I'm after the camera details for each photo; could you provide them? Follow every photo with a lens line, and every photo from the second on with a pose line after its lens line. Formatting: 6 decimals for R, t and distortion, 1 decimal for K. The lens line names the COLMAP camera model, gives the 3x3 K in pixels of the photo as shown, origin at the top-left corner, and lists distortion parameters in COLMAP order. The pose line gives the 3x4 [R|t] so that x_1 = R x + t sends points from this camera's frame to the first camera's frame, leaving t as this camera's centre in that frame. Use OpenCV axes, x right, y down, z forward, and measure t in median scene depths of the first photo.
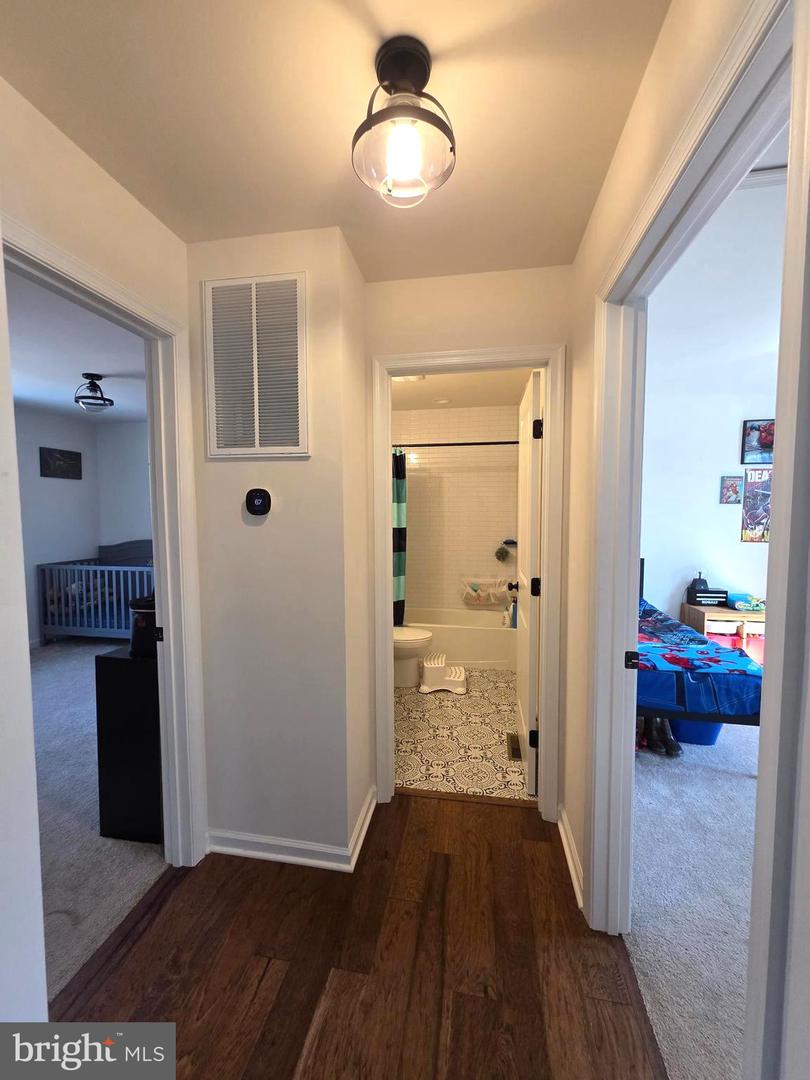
lens RADIAL K [[429.9, 0, 405.2], [0, 429.9, 536.5], [0, 0, 1]] dist [0.002776, 0.000086]
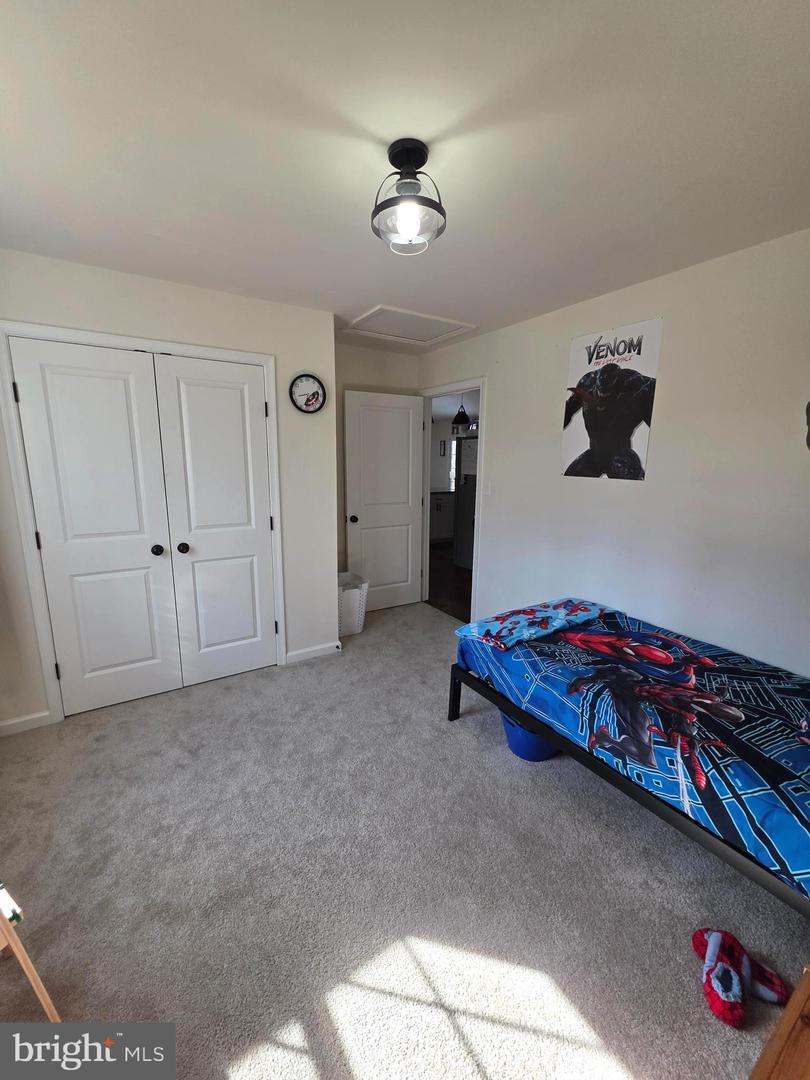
lens RADIAL K [[429.9, 0, 405.2], [0, 429.9, 536.5], [0, 0, 1]] dist [0.002776, 0.000086]
pose [[-0.739776, 0.118068, -0.662413, 0.971309], [-0.053297, 0.971108, 0.232611, -0.083319], [0.670739, 0.207385, -0.712110, 0.968167]]
